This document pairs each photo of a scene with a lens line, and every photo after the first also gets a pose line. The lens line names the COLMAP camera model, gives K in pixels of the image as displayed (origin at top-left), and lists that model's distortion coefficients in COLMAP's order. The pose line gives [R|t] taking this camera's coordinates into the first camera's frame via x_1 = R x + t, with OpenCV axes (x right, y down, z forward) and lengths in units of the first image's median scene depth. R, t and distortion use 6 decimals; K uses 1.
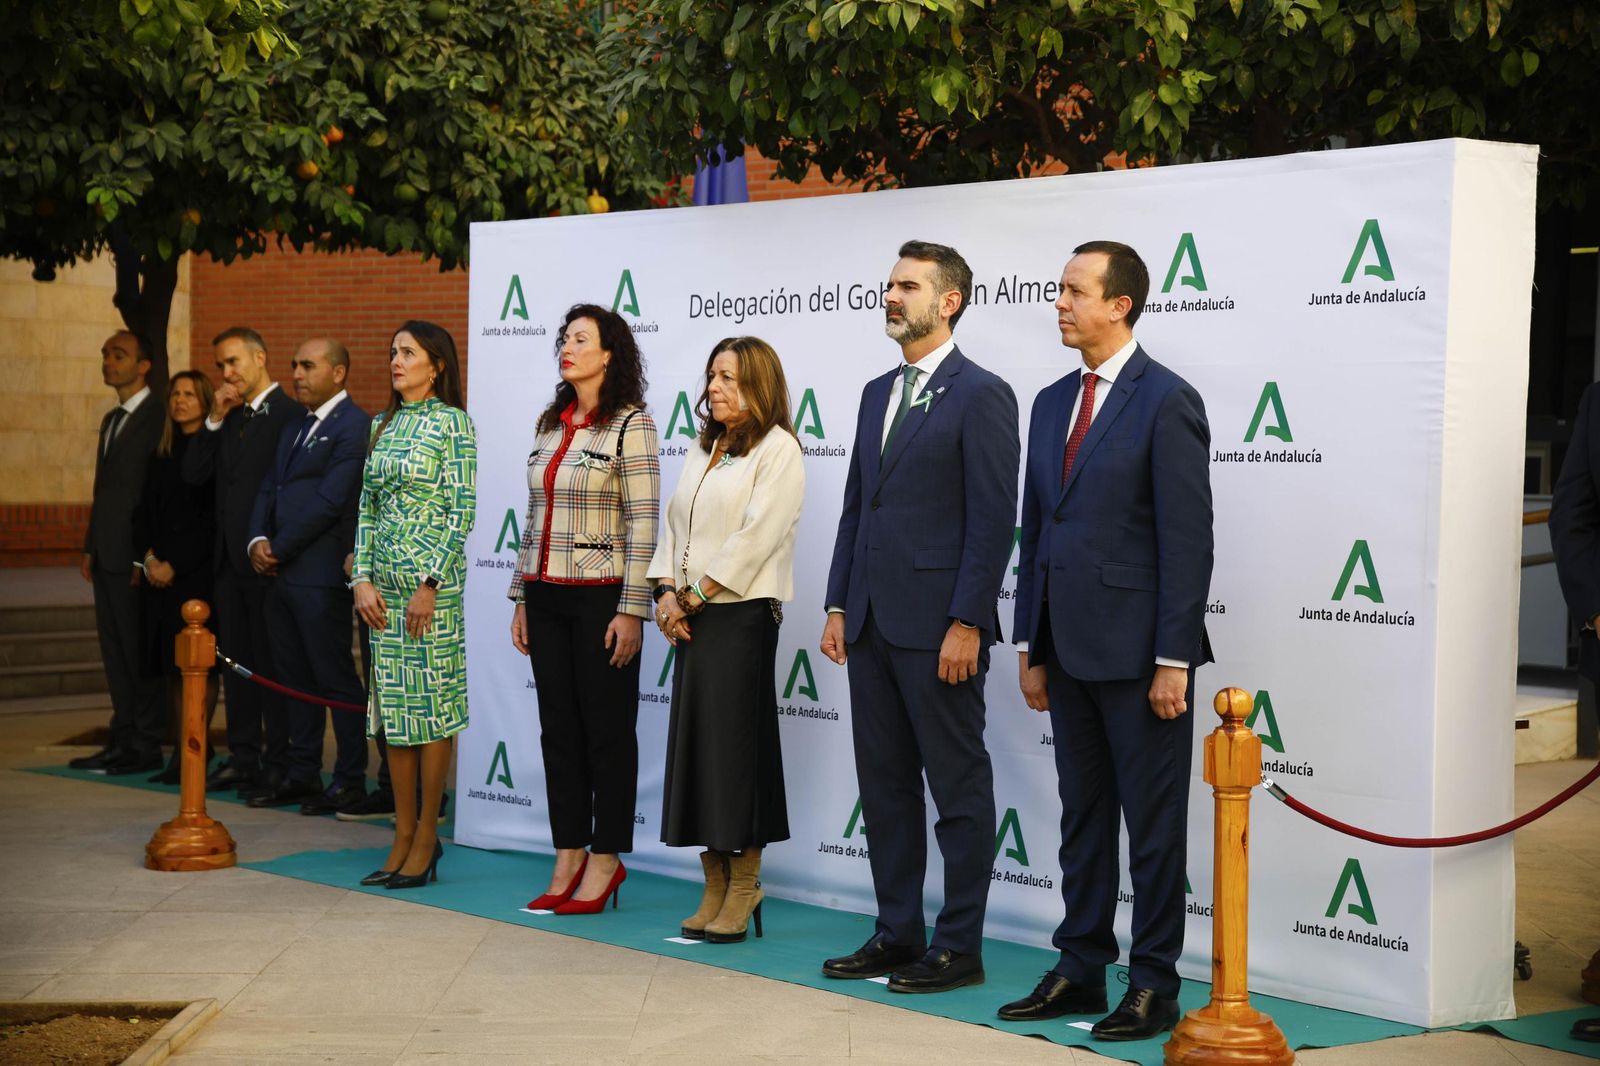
lens RADIAL K [[2954.1, 0, 805.3], [0, 2954.1, 536.2], [0, 0, 1]] dist [0.344939, 0.000000]
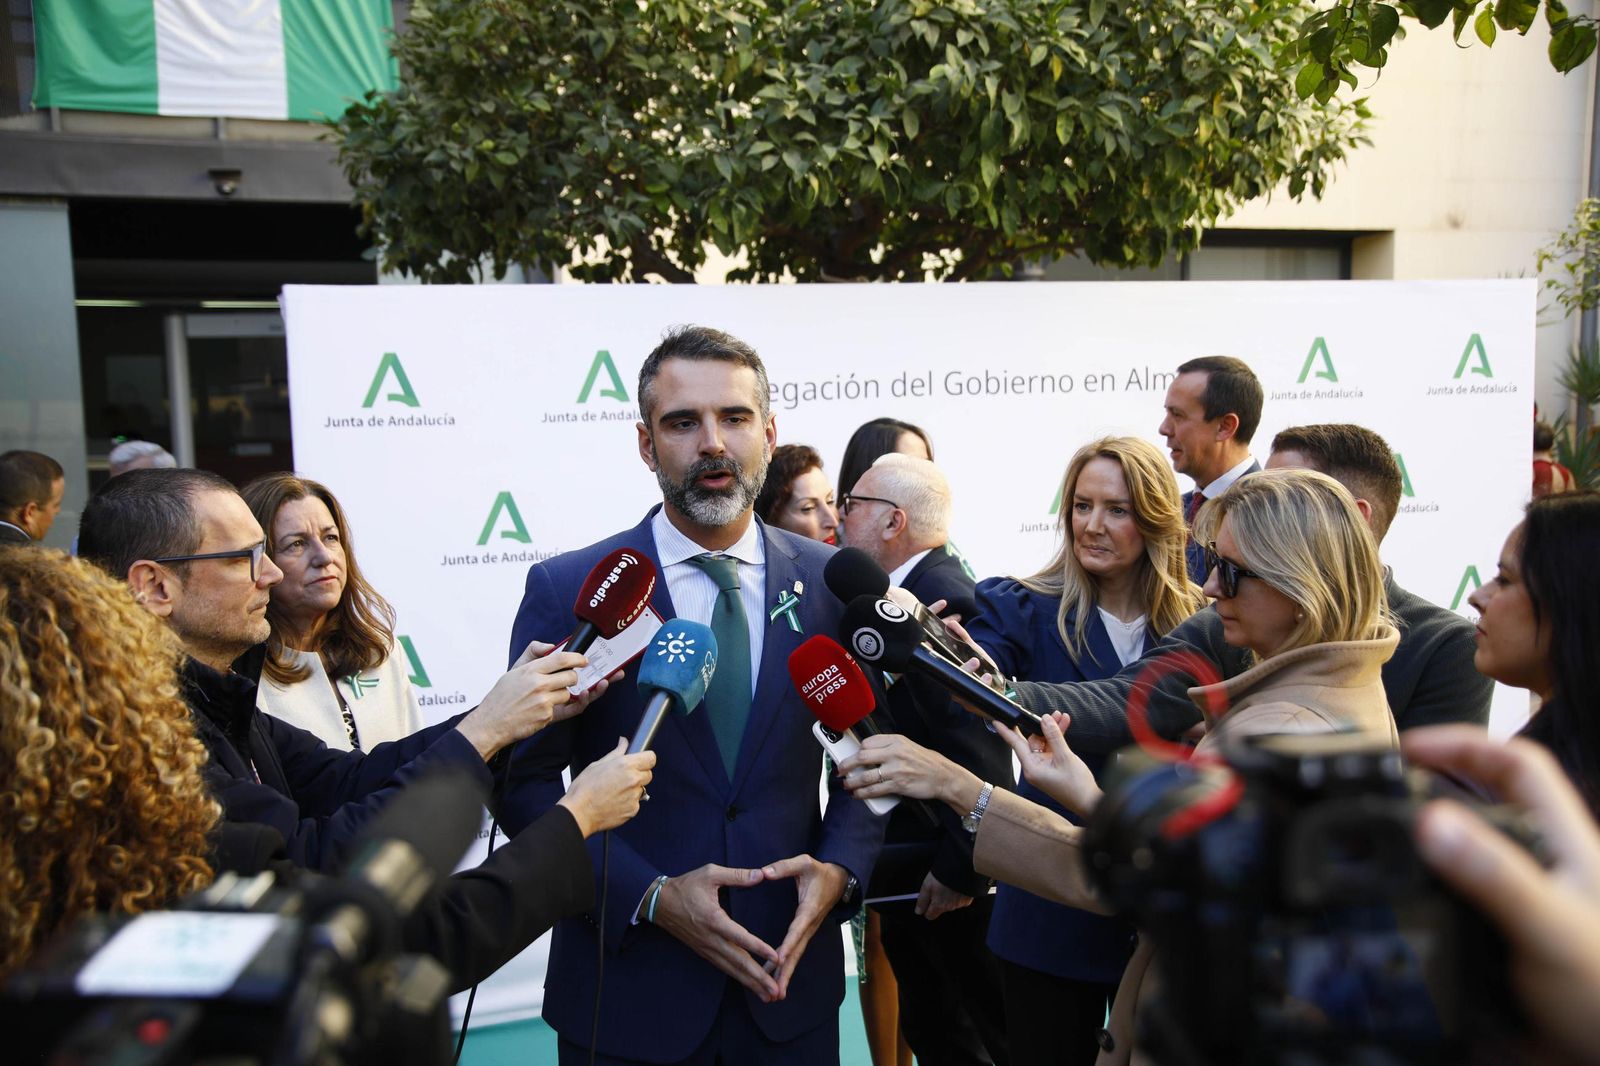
lens RADIAL K [[1624.5, 0, 795.8], [0, 1624.5, 514.7], [0, 0, 1]] dist [0.068488, 0.000000]
pose [[0.427634, -0.088929, 0.899567, -0.519566], [0.060341, 0.995738, 0.069752, -0.077918], [-0.901936, 0.024453, 0.431177, 0.804763]]
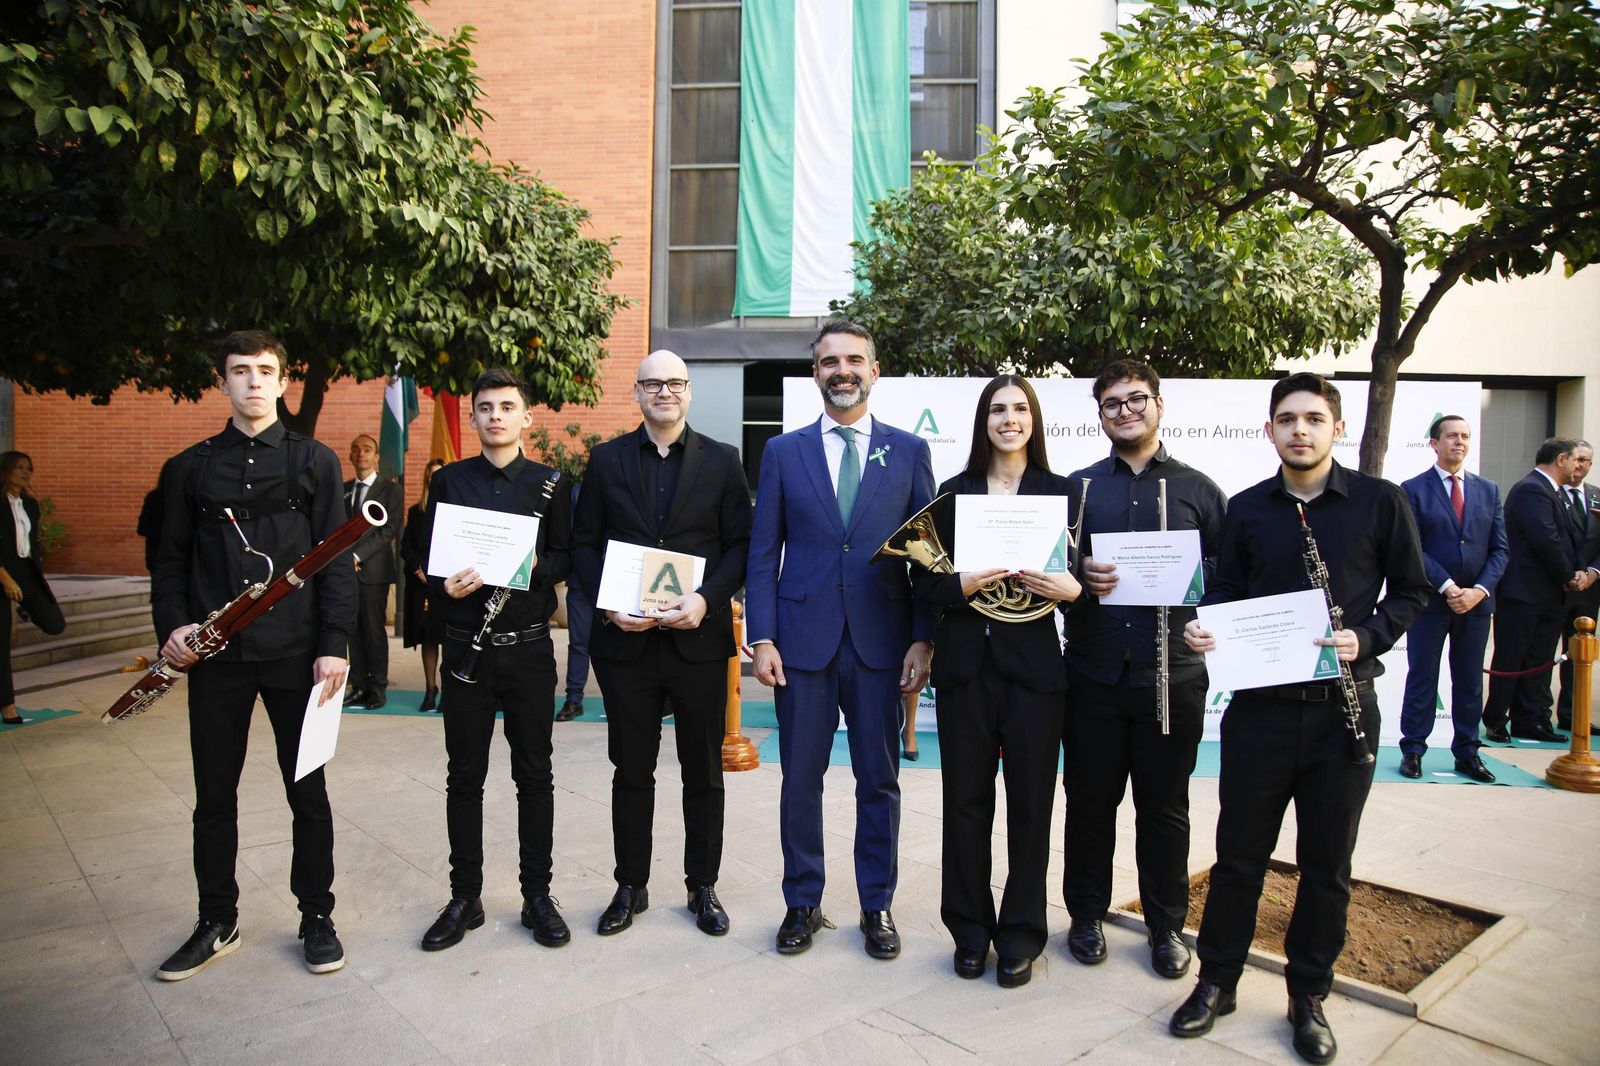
lens RADIAL K [[1098.6, 0, 788.3], [0, 1098.6, 535.6], [0, 0, 1]] dist [-0.124625, 0.065883]
pose [[0.751667, -0.019805, 0.659245, -0.624065], [0.019721, 0.999777, 0.007549, -0.019983], [-0.659248, 0.007326, 0.751890, 0.595591]]
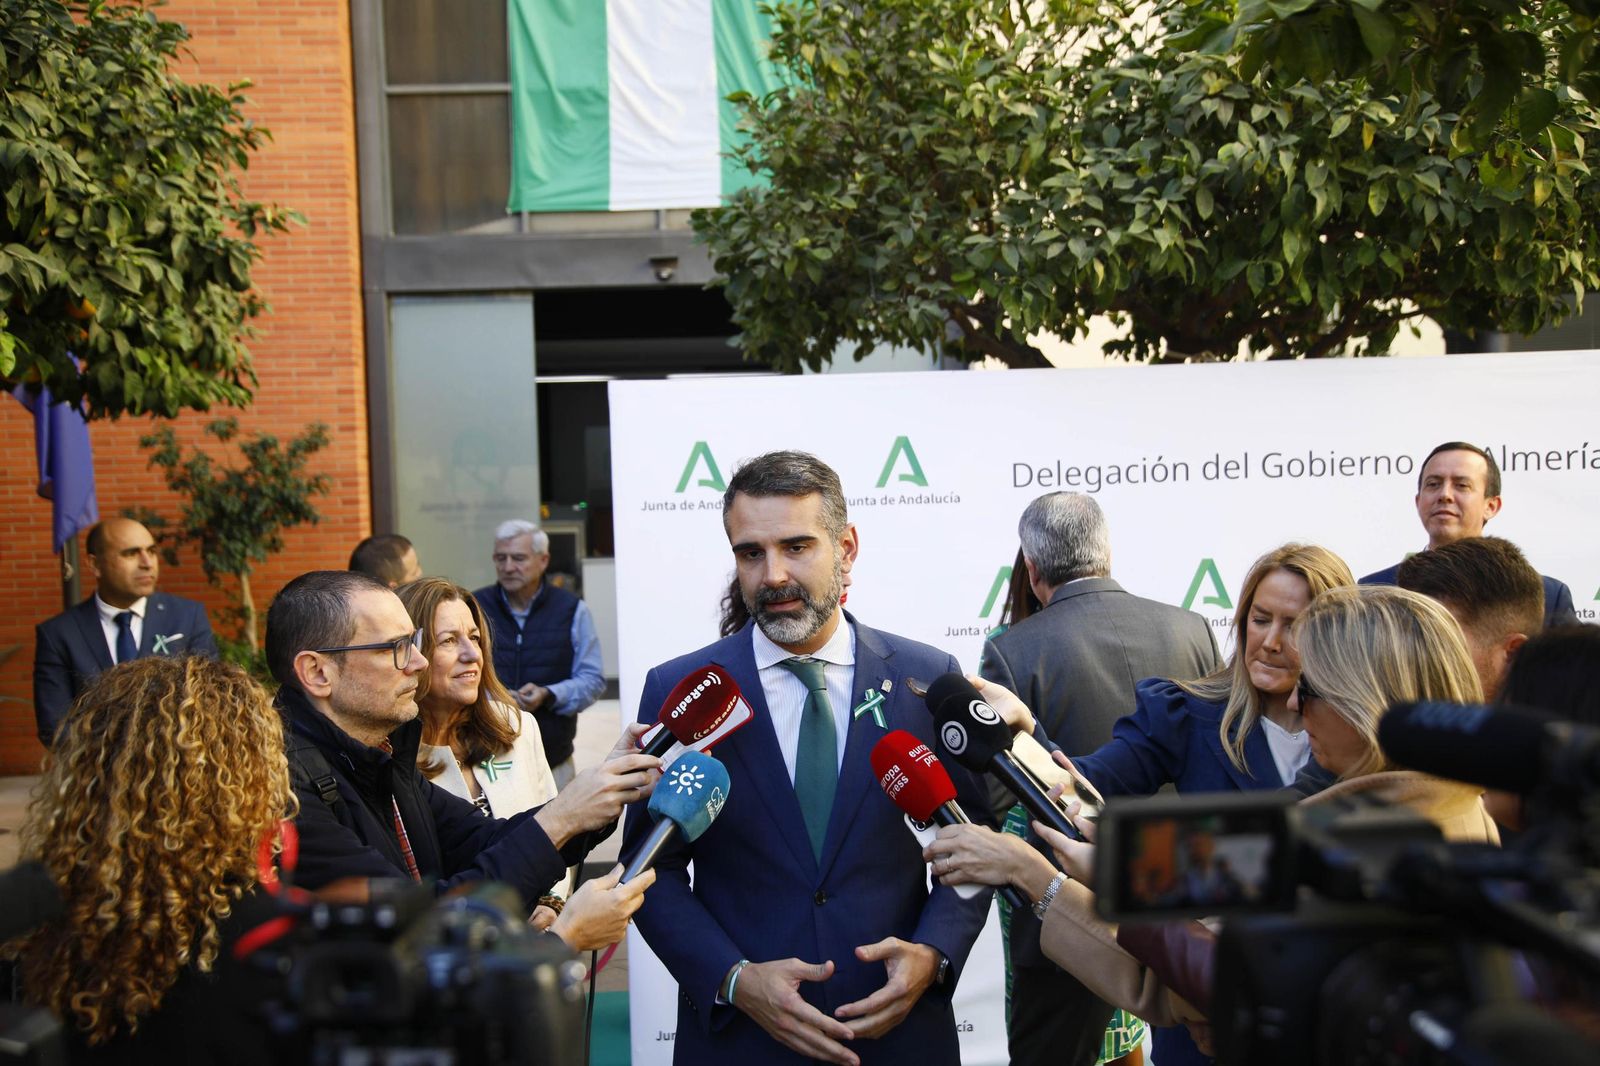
lens RADIAL K [[1624.5, 0, 797.6], [0, 1624.5, 543.2], [0, 0, 1]] dist [0.068488, 0.000000]
pose [[0.674081, -0.069021, 0.735426, -0.493396], [0.062274, 0.997390, 0.036528, -0.084239], [-0.736028, 0.021175, 0.676620, 0.745215]]
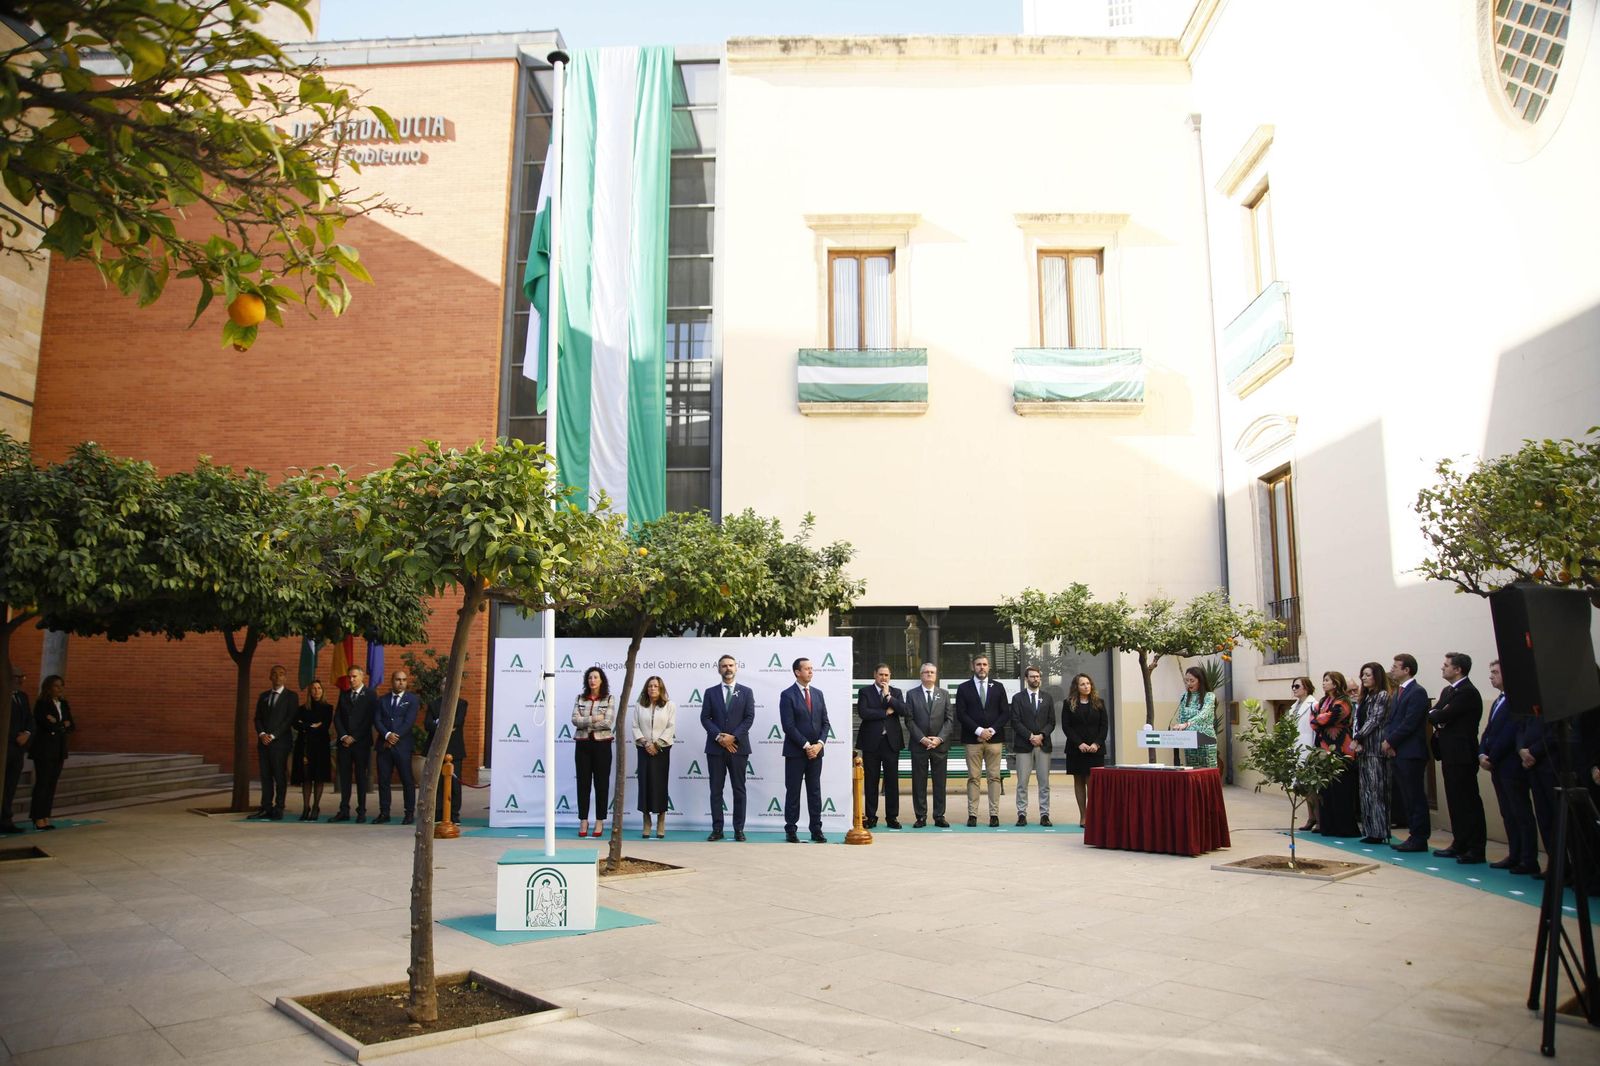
lens RADIAL K [[1098.6, 0, 788.9], [0, 1098.6, 531.0], [0, 0, 1]] dist [-0.124625, 0.065883]
pose [[0.731181, 0.091288, 0.676048, -0.822252], [0.033476, 0.985011, -0.169214, -0.006926], [-0.681361, 0.146357, 0.717165, -0.138754]]
